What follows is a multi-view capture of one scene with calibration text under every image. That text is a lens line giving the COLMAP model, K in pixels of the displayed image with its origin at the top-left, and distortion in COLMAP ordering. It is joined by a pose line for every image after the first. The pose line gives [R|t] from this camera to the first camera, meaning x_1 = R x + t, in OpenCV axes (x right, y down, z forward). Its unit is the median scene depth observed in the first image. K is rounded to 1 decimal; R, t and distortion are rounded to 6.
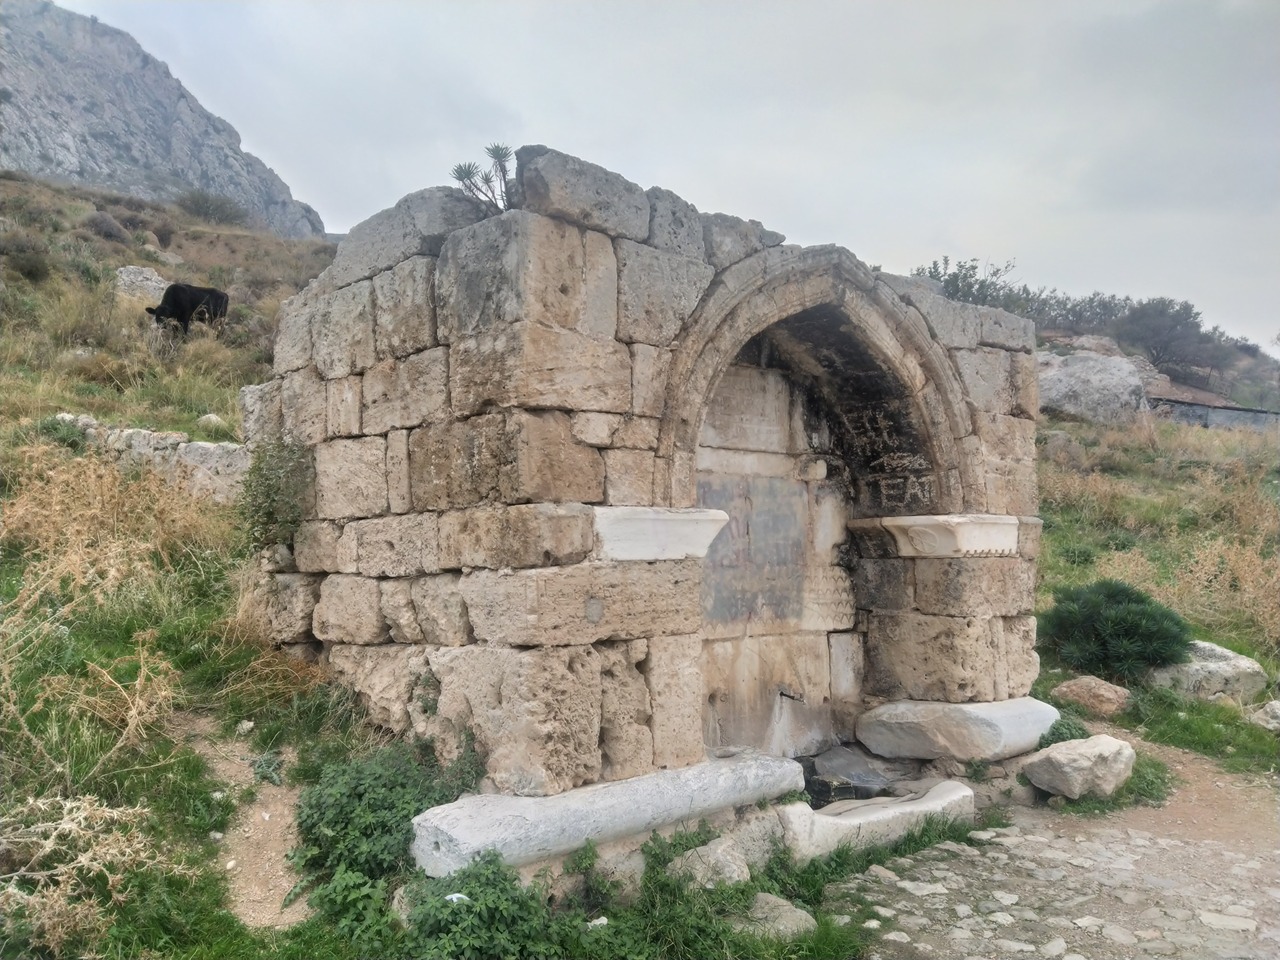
lens RADIAL K [[920.6, 0, 645.7], [0, 920.6, 508.9], [0, 0, 1]] dist [0.140887, -0.160257]
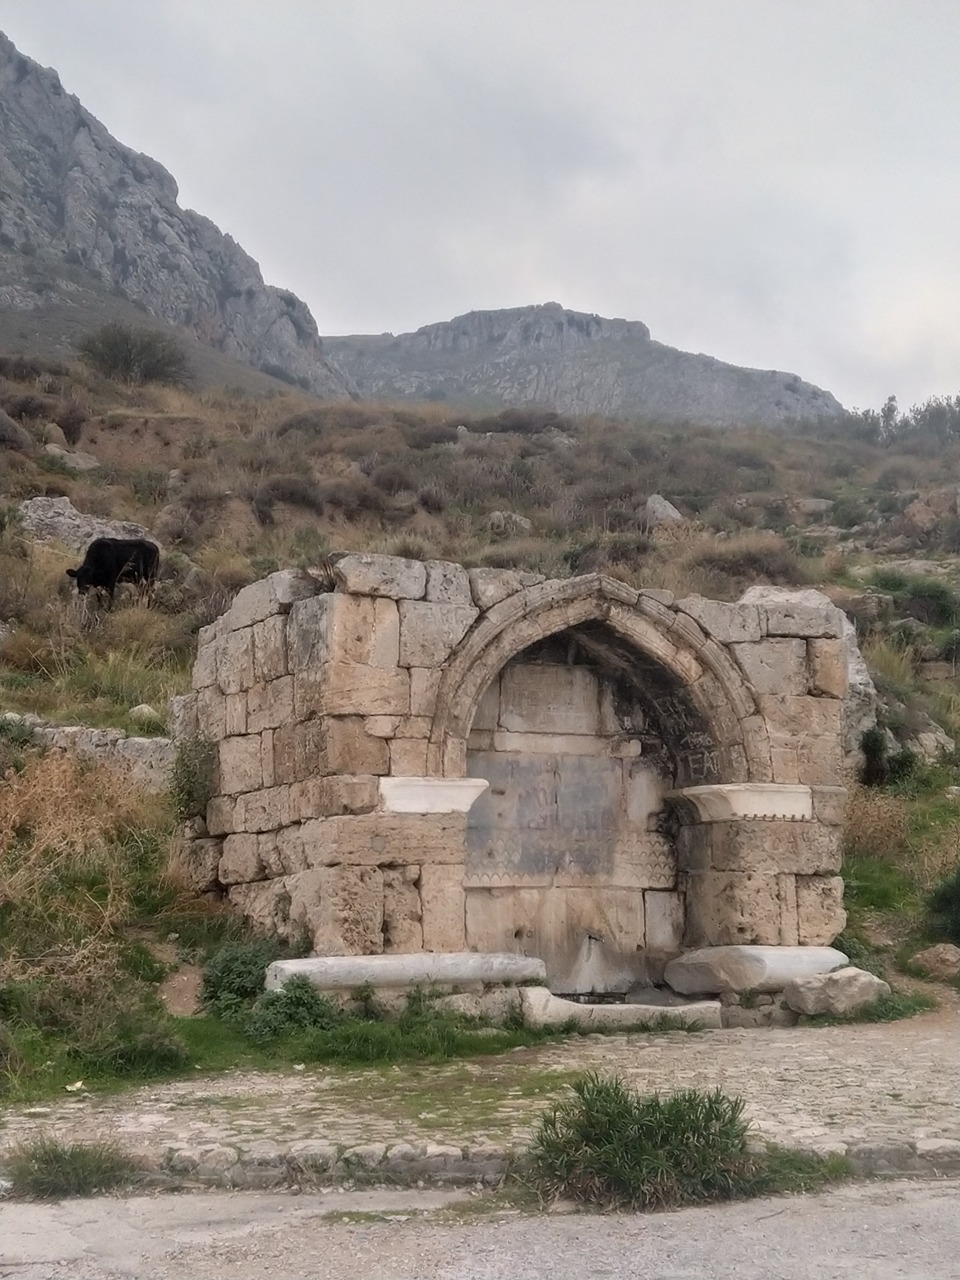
lens RADIAL K [[1742.0, 0, 484.5], [0, 1742.0, 708.0], [0, 0, 1]] dist [0.139866, -0.007413]
pose [[0.972833, -0.031267, -0.229385, 0.538394], [0.015279, 0.997349, -0.071146, 0.063269], [0.231001, 0.065708, 0.970732, -1.228018]]
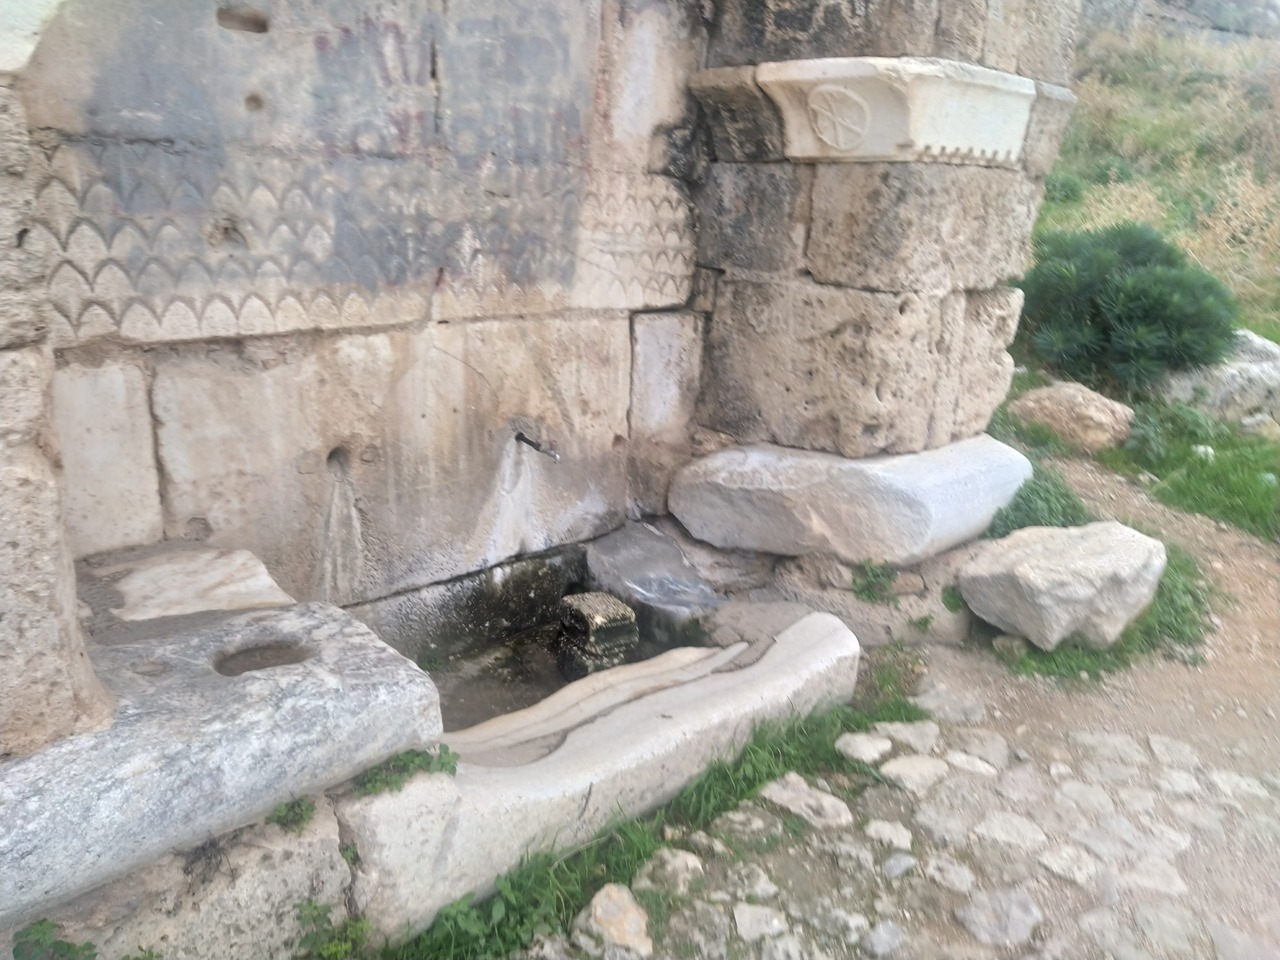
lens RADIAL K [[932.1, 0, 628.8], [0, 932.1, 484.7], [0, 0, 1]] dist [0.120671, -0.160127]
pose [[0.996932, 0.025089, 0.074141, 0.168707], [-0.049564, 0.935474, 0.349903, 0.044486], [-0.060578, -0.352504, 0.933848, 0.517085]]
